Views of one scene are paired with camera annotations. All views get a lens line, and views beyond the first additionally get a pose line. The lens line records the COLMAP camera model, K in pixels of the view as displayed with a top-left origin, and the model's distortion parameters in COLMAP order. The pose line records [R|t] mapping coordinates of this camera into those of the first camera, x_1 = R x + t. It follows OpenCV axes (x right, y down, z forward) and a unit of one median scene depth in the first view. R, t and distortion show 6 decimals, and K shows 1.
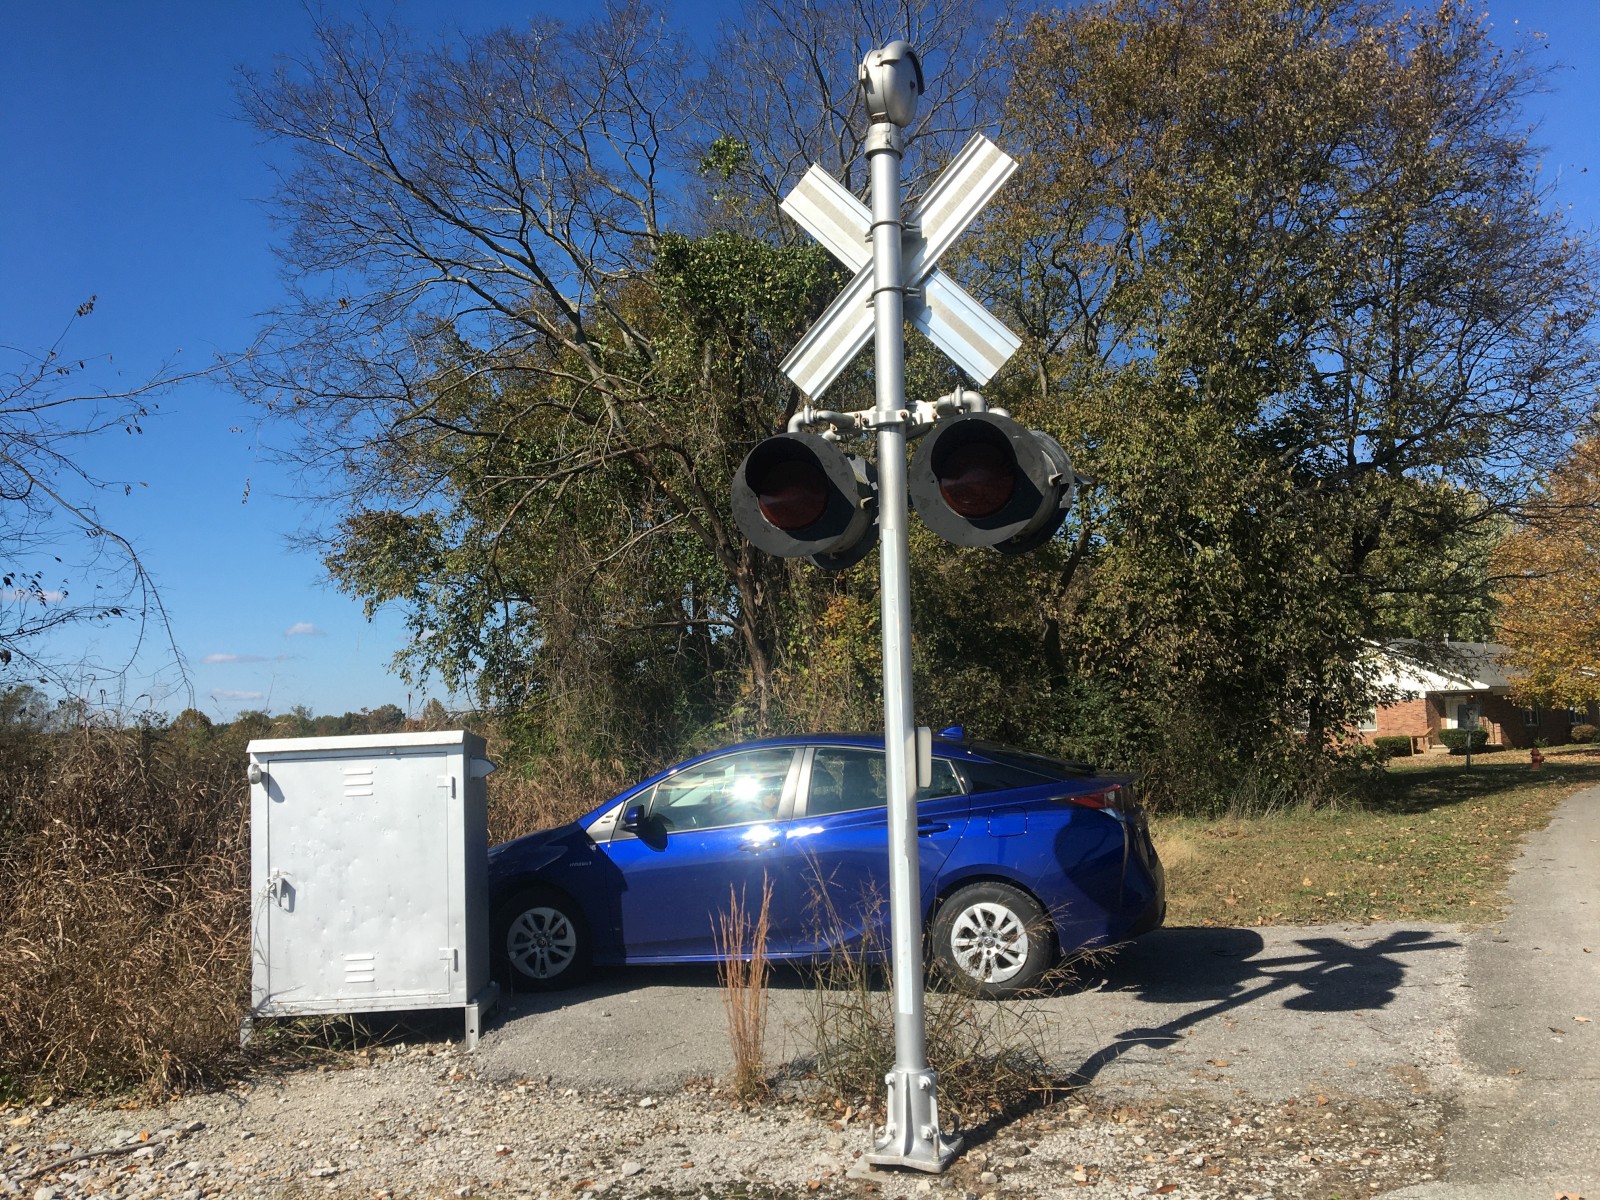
lens RADIAL K [[1333.3, 0, 773.1], [0, 1333.3, 595.3], [0, 0, 1]] dist [0.080226, -0.116924]
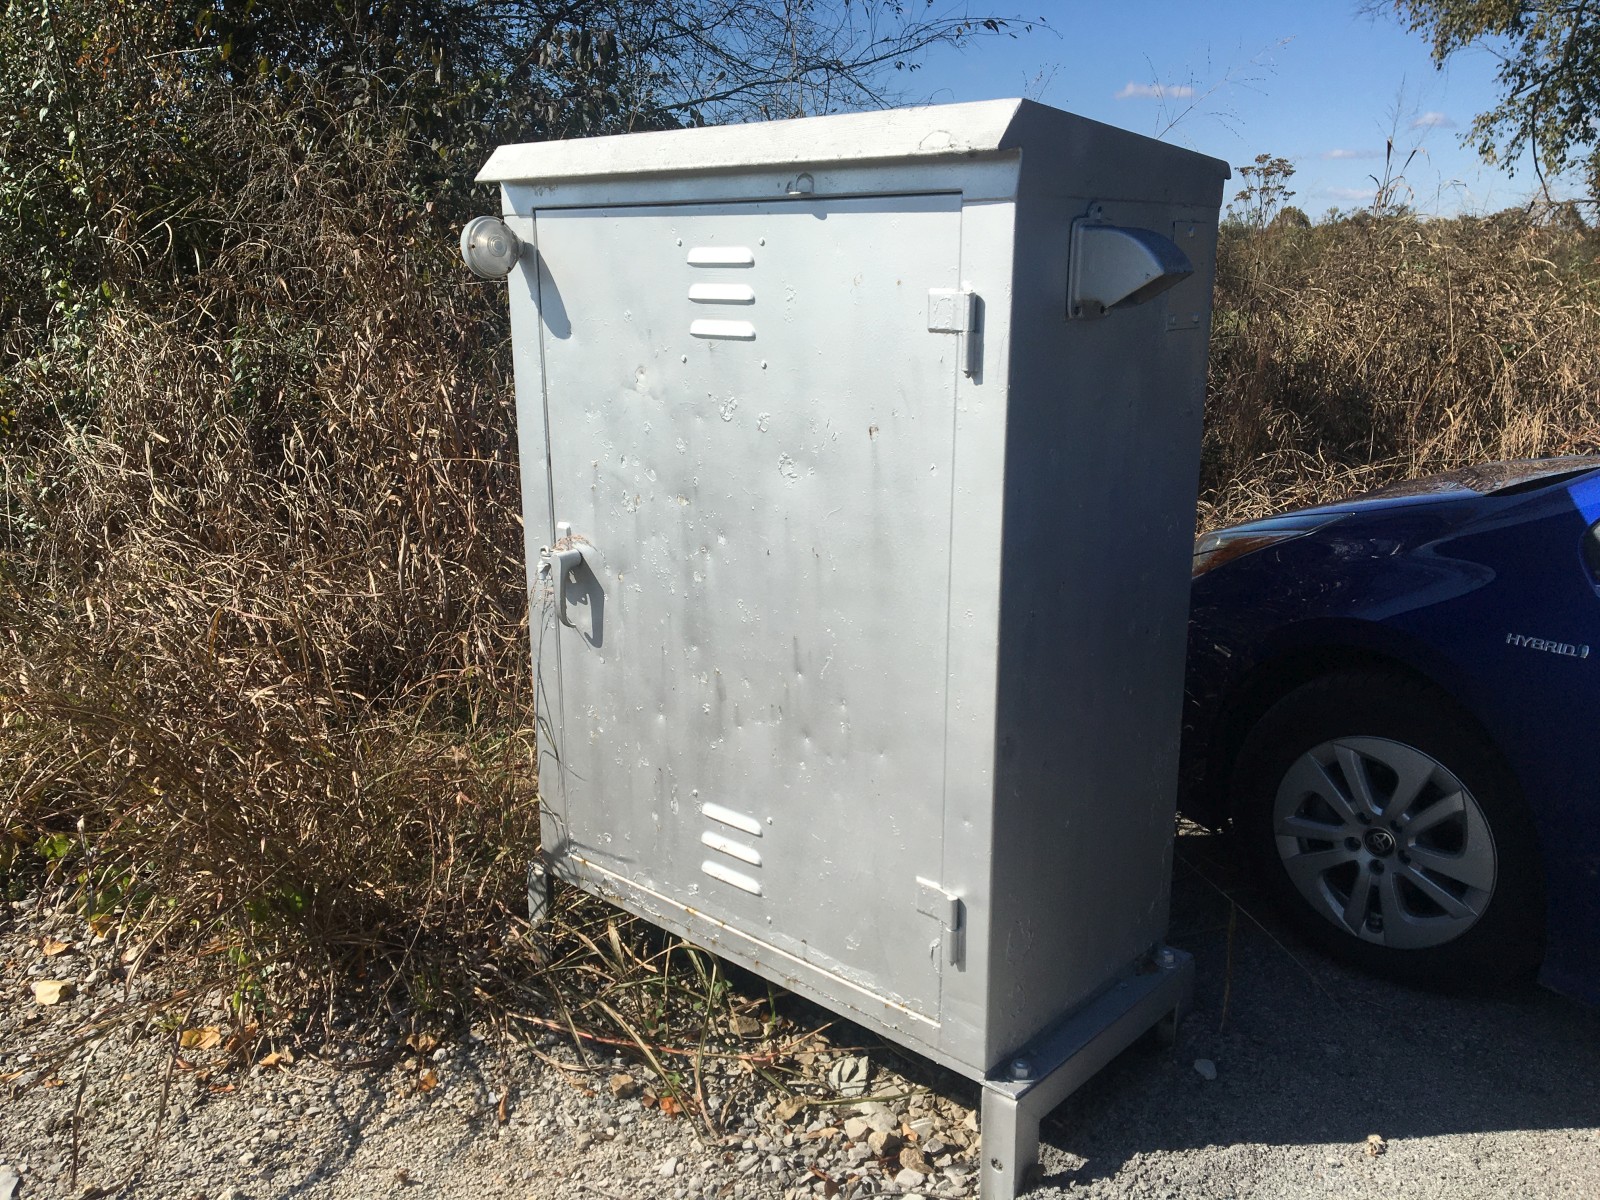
lens RADIAL K [[1333.3, 0, 808.1], [0, 1333.3, 599.3], [0, 0, 1]] dist [0.080226, -0.116924]
pose [[0.734116, 0.208395, -0.646255, -0.027941], [0.035910, 0.938494, 0.343424, 0.032711], [0.678074, -0.275320, 0.681480, 0.254498]]
